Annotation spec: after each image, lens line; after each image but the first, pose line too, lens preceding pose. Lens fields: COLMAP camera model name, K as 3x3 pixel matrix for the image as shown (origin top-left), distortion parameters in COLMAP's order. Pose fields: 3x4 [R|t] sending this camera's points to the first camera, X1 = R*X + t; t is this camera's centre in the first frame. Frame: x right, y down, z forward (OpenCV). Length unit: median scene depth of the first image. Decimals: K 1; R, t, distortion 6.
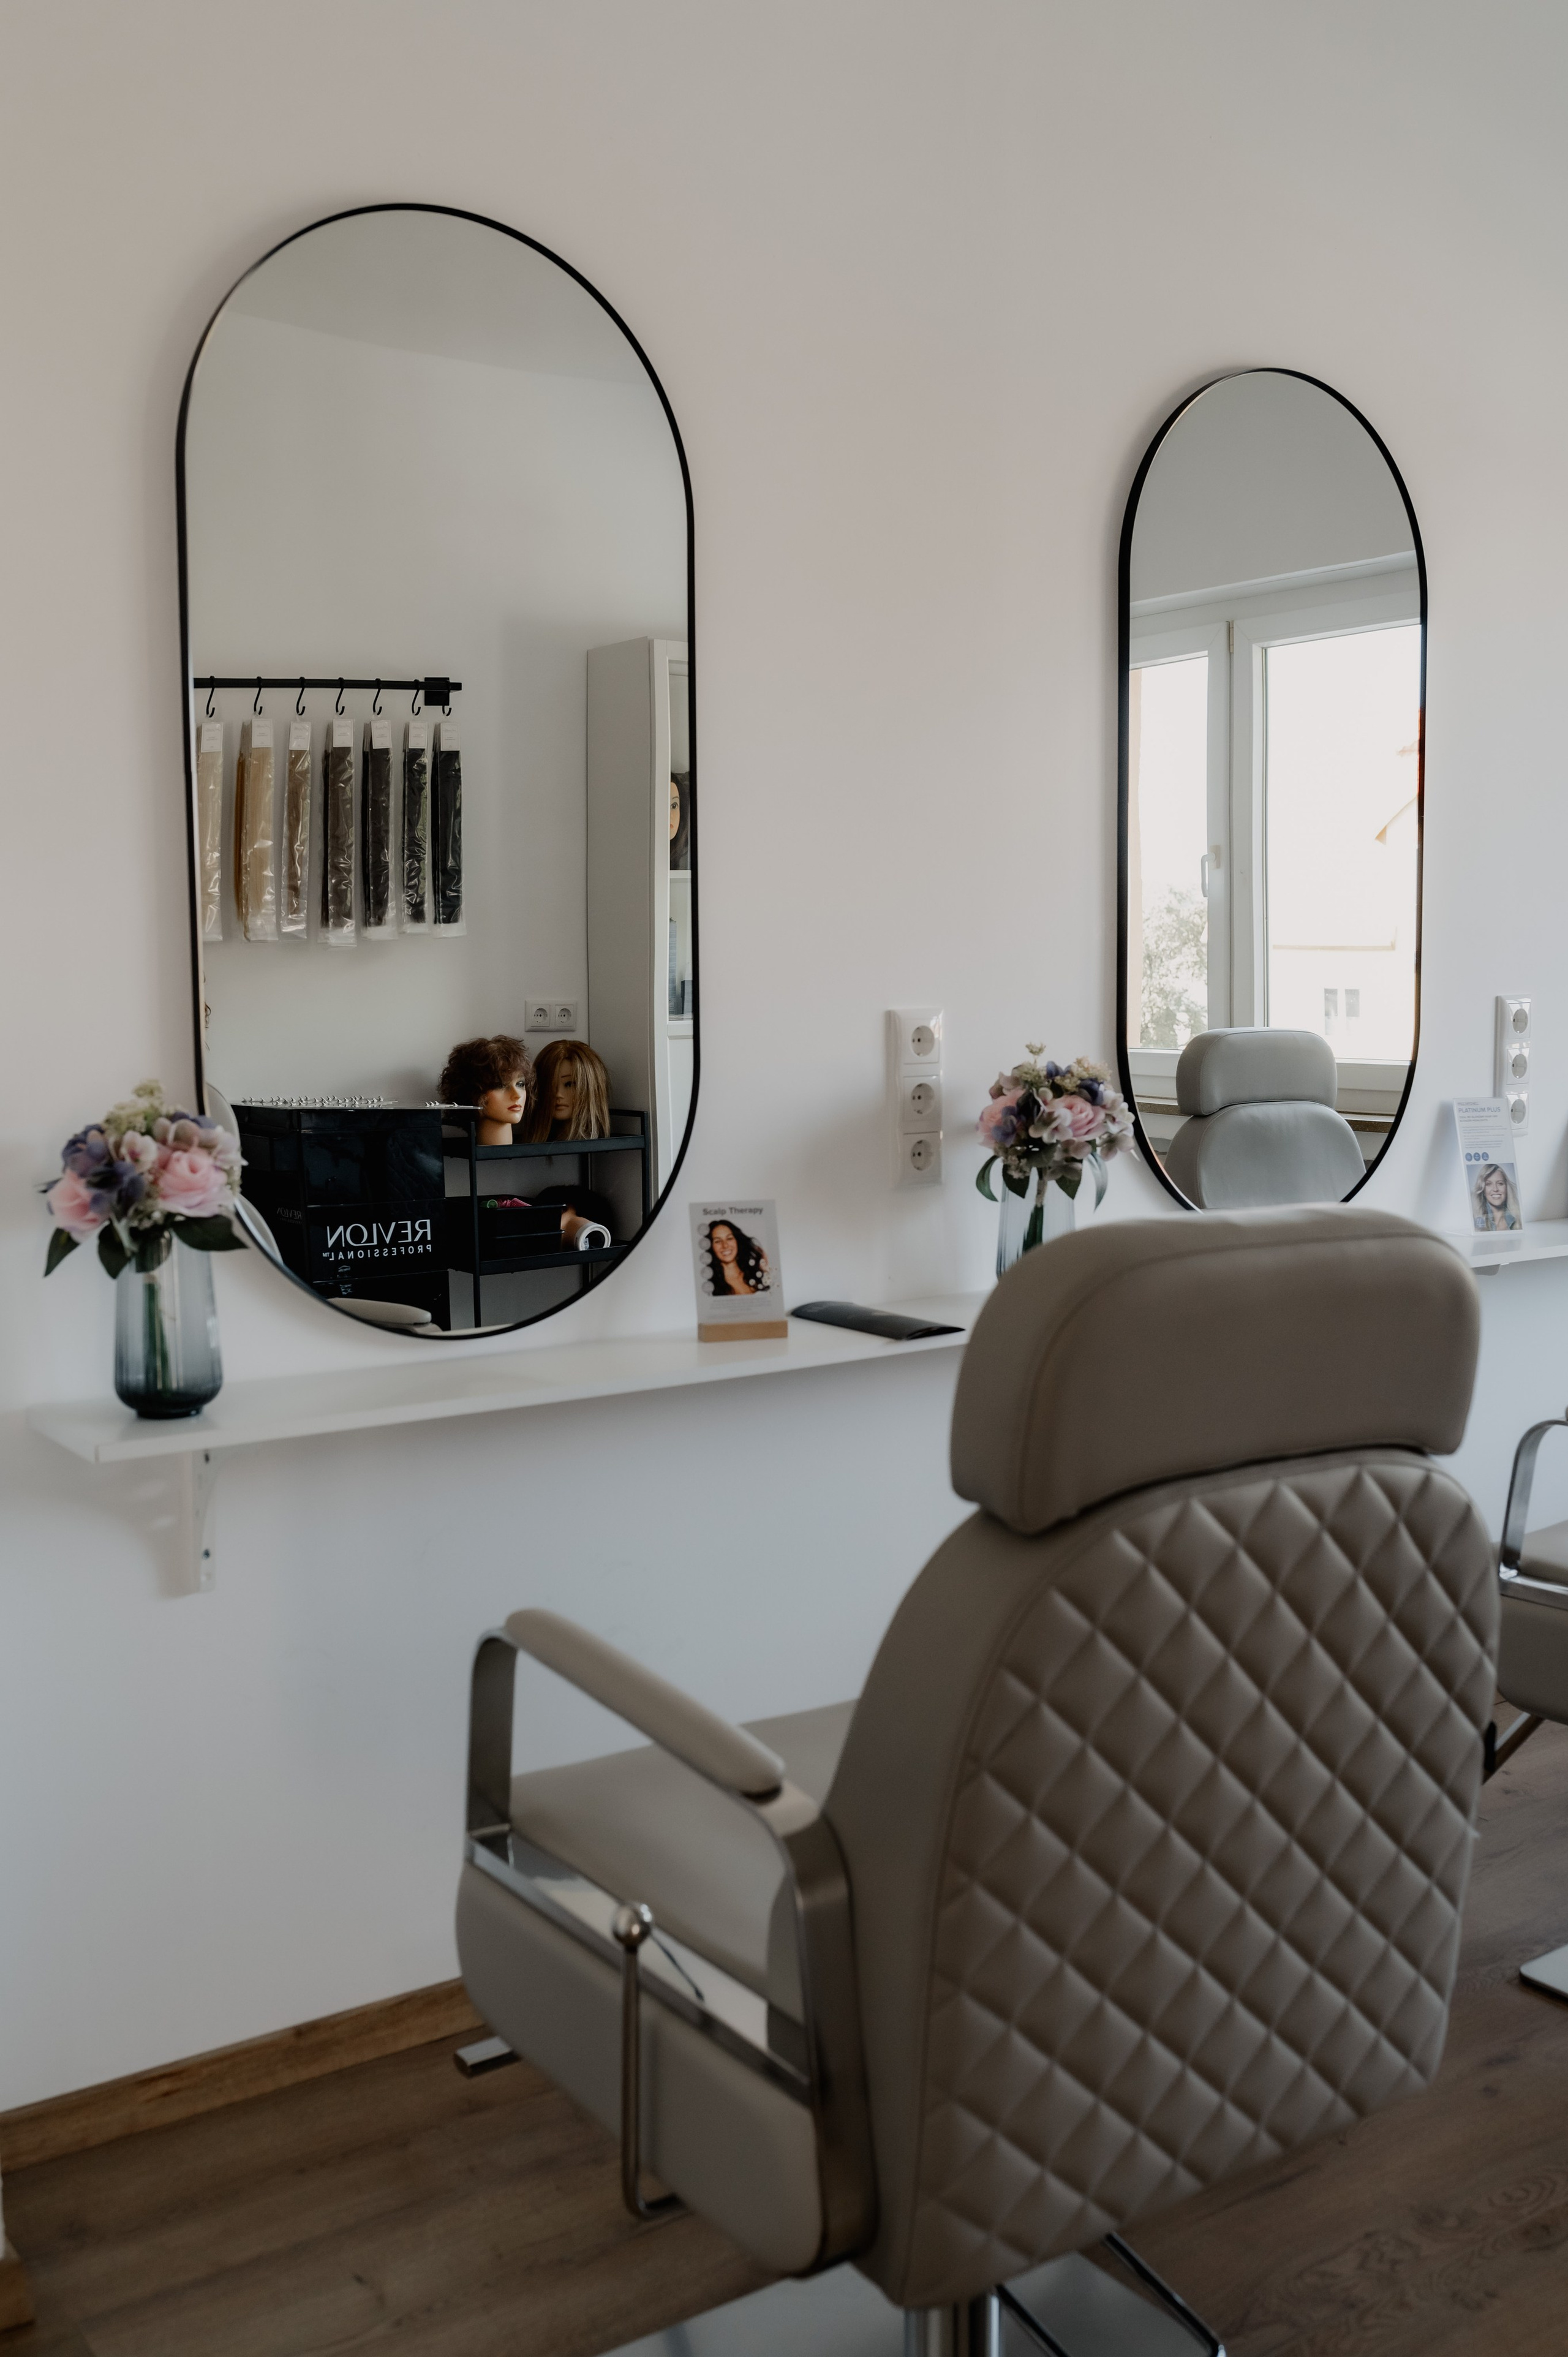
lens RADIAL K [[2366.0, 0, 851.1], [0, 2366.0, 1146.8], [0, 0, 1]] dist [-0.039723, 0.012766]
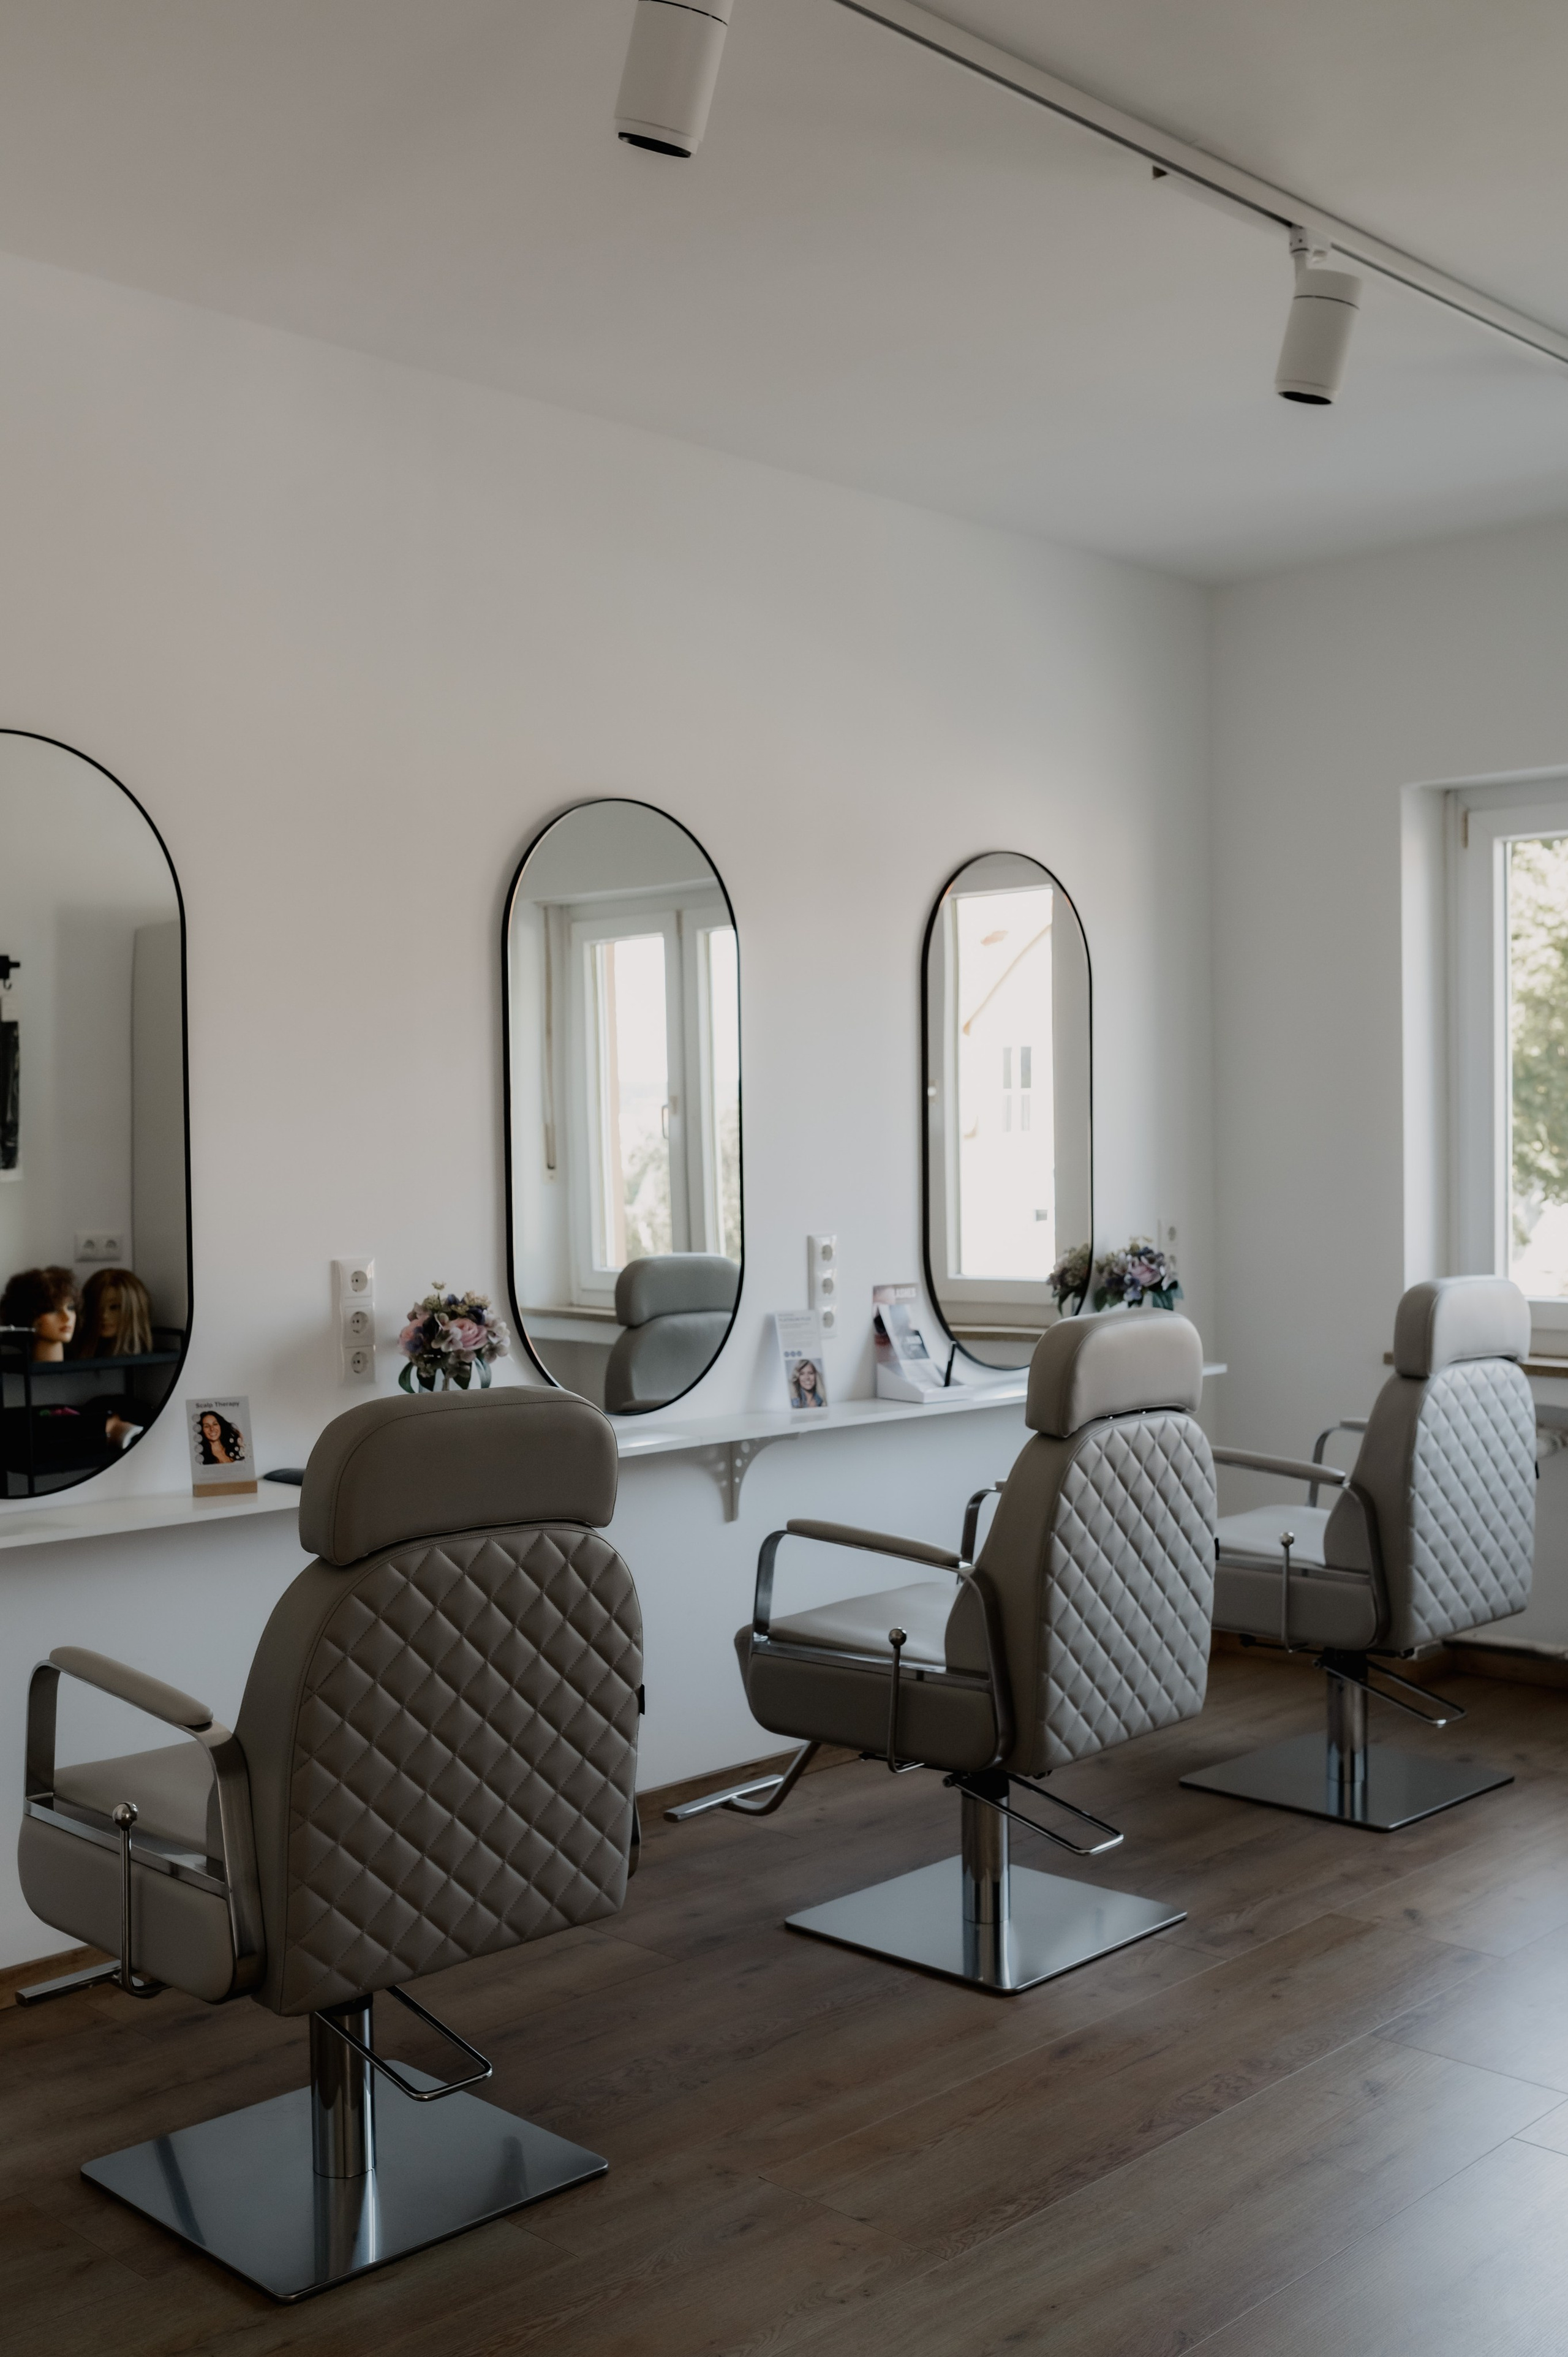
lens RADIAL K [[2283.7, 0, 804.6], [0, 2283.7, 1185.6], [0, 0, 1]] dist [-0.068345, 0.120296]
pose [[0.985226, -0.010952, 0.170907, 0.061405], [0.023252, 0.997266, -0.070136, -0.000218], [-0.169672, 0.073074, 0.982788, -0.388281]]
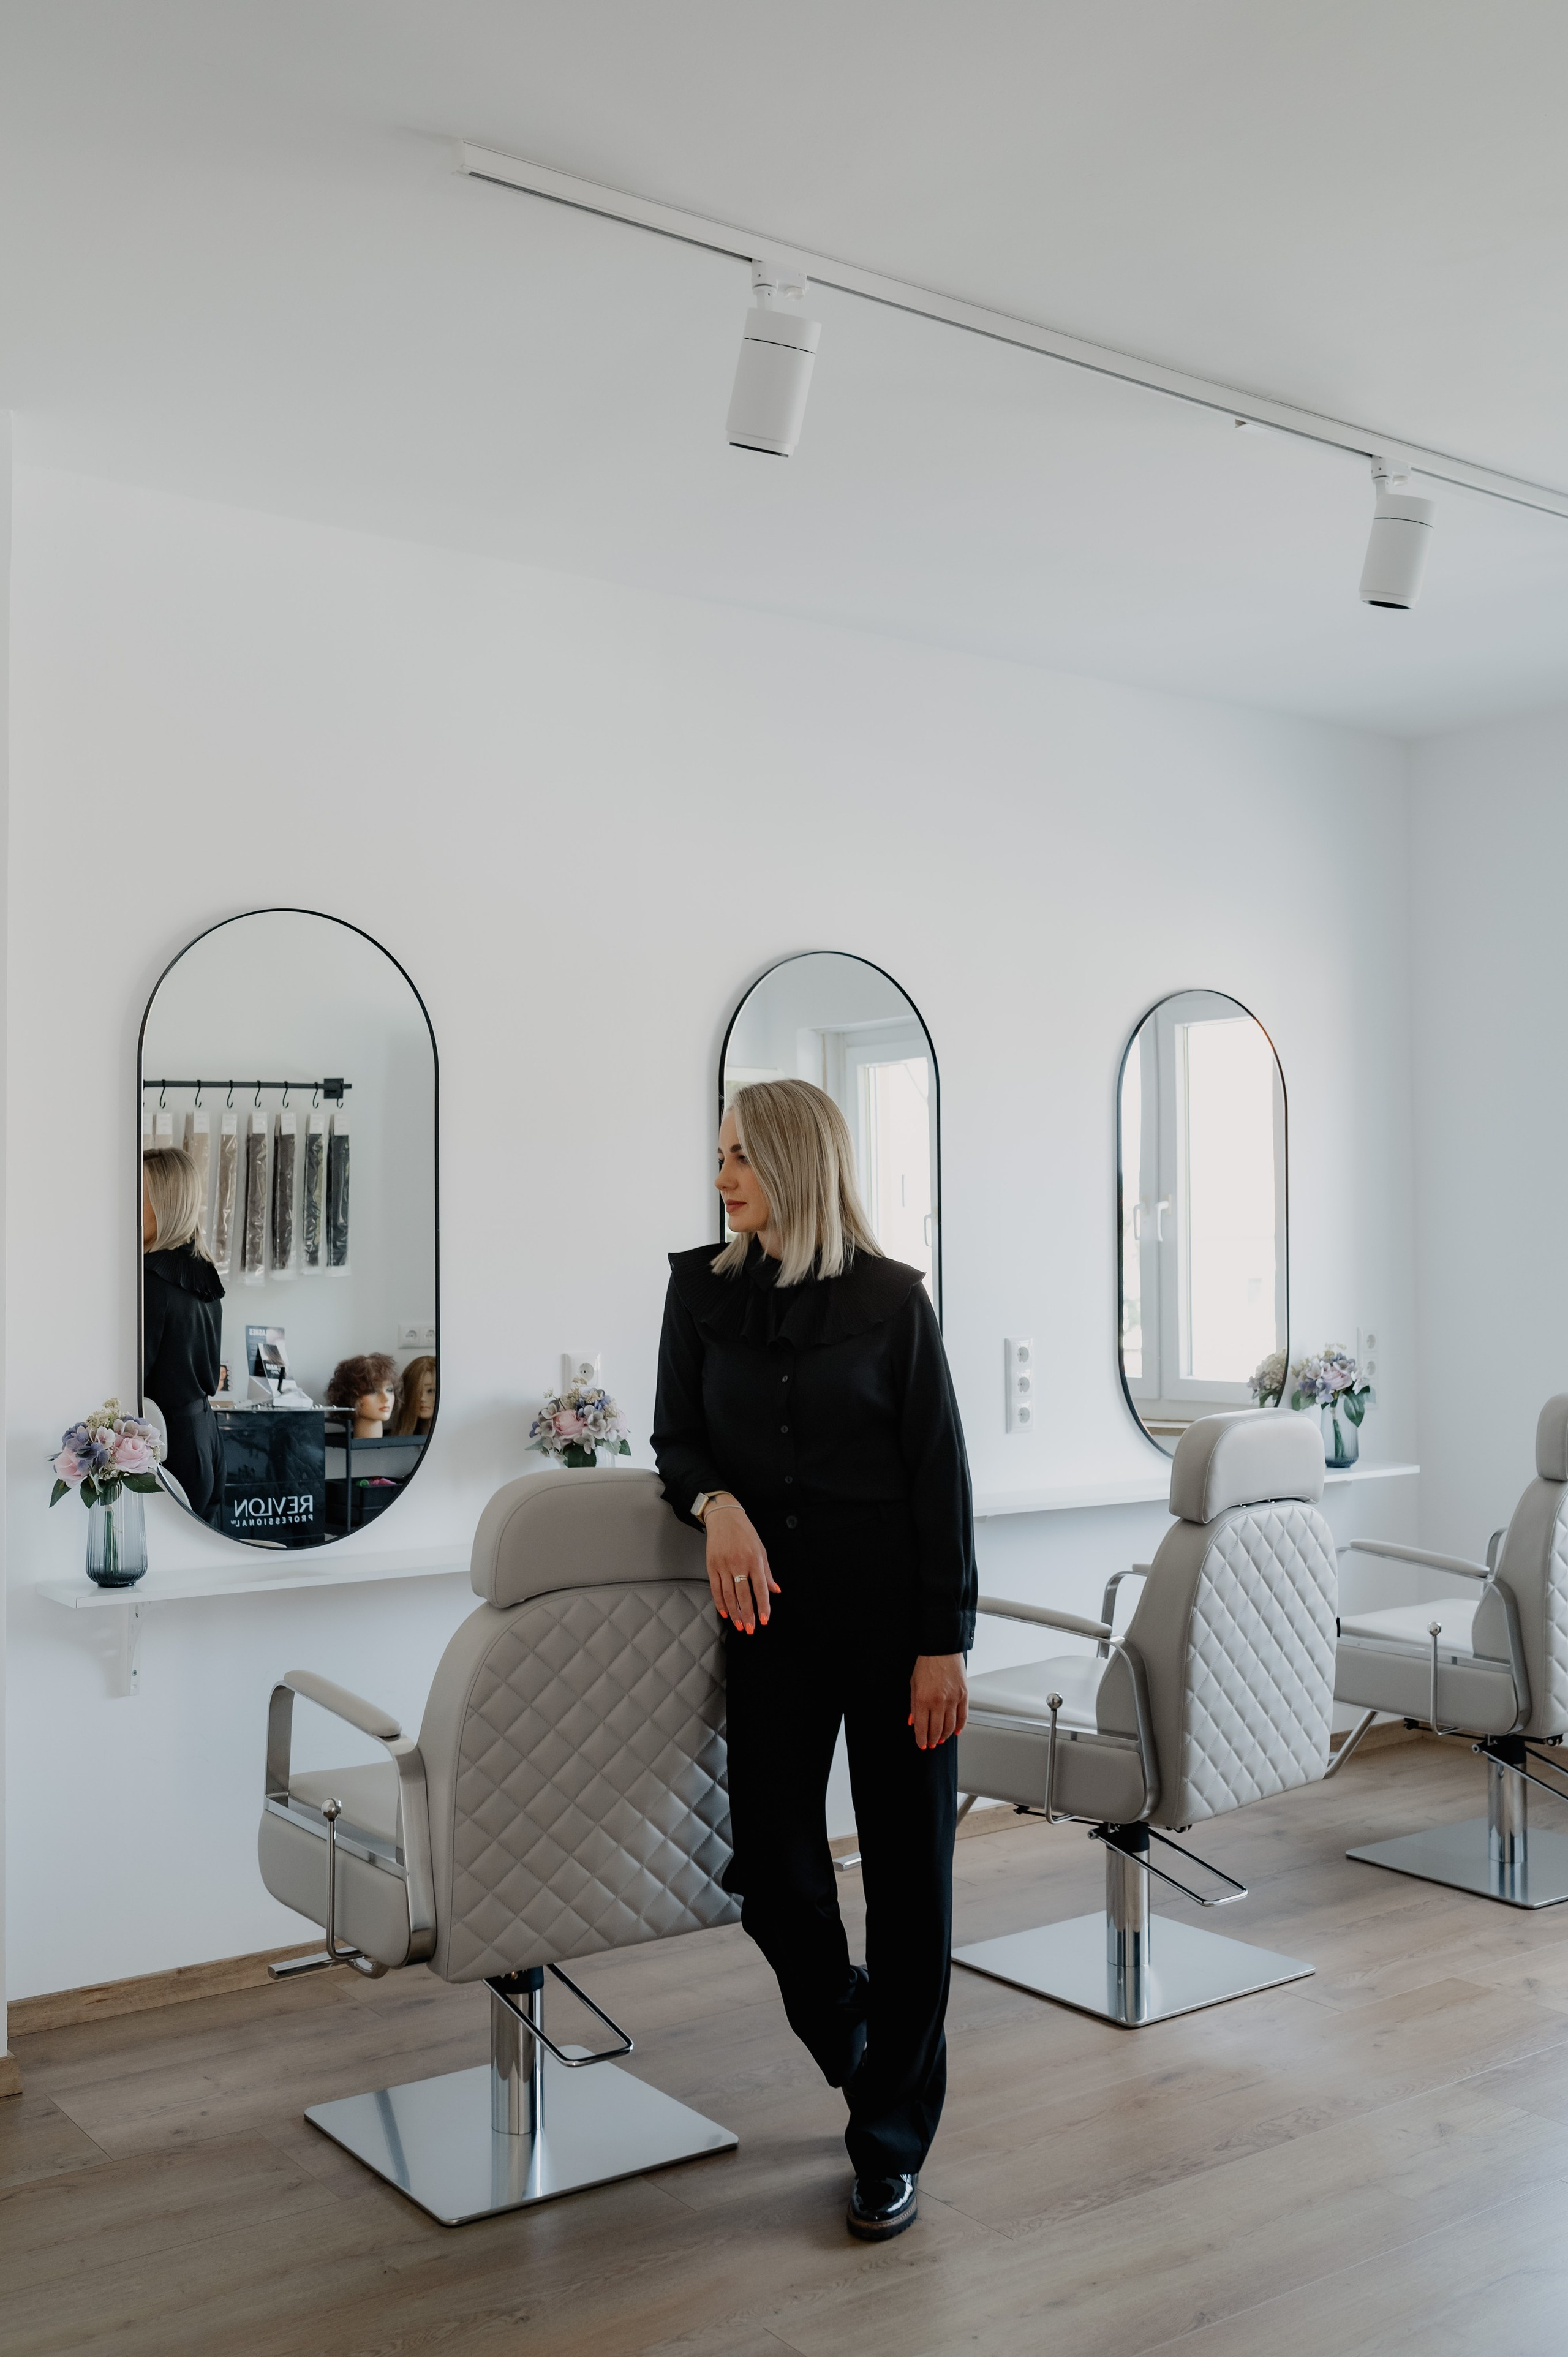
lens RADIAL K [[2182.0, 0, 784.0], [0, 2182.0, 1178.5], [0, 0, 1]] dist [-0.066854, 0.105697]
pose [[0.999864, 0.003072, 0.016208, 0.143465], [-0.001105, 0.992773, -0.120006, 0.002764], [-0.016460, 0.119972, 0.992641, -0.512854]]
